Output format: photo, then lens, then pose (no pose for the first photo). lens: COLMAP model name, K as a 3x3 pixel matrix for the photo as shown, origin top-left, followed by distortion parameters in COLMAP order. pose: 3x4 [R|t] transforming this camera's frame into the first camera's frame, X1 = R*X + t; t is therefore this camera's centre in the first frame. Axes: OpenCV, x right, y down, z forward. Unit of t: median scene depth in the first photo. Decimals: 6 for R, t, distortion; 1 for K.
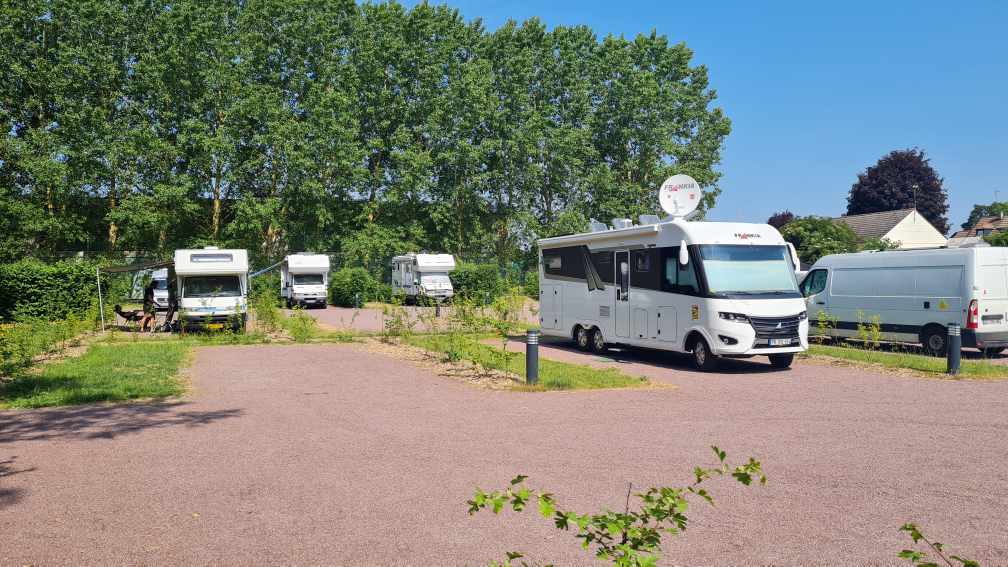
lens RADIAL K [[781.6, 0, 504.0], [0, 781.6, 283.5], [0, 0, 1]] dist [0.042360, -0.000797]
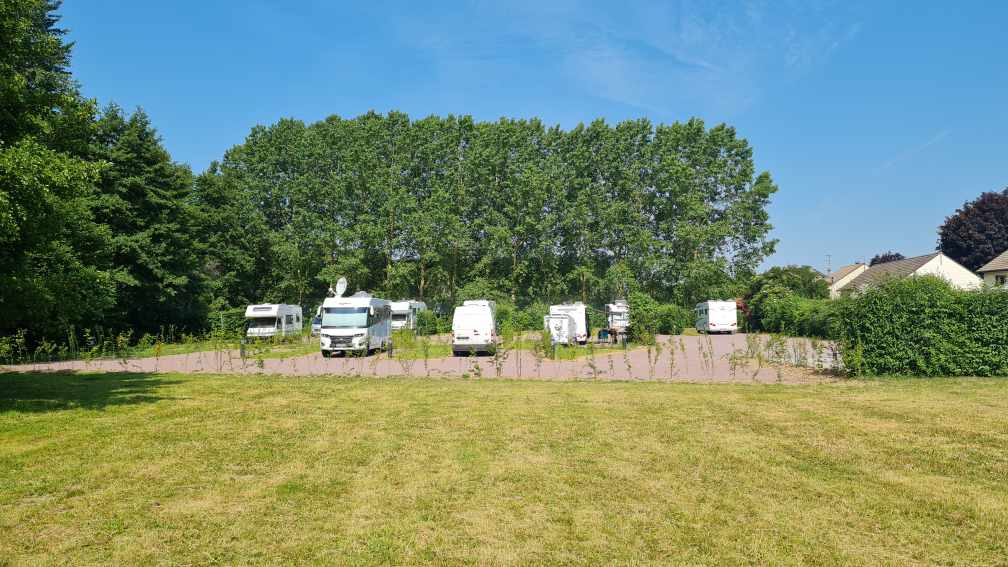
lens RADIAL K [[781.6, 0, 504.0], [0, 781.6, 283.5], [0, 0, 1]] dist [0.042360, -0.000797]
pose [[0.913087, -0.017526, -0.407387, 1.067685], [0.000391, 0.999113, -0.042105, -0.012107], [0.407764, 0.038286, 0.912284, -0.653004]]
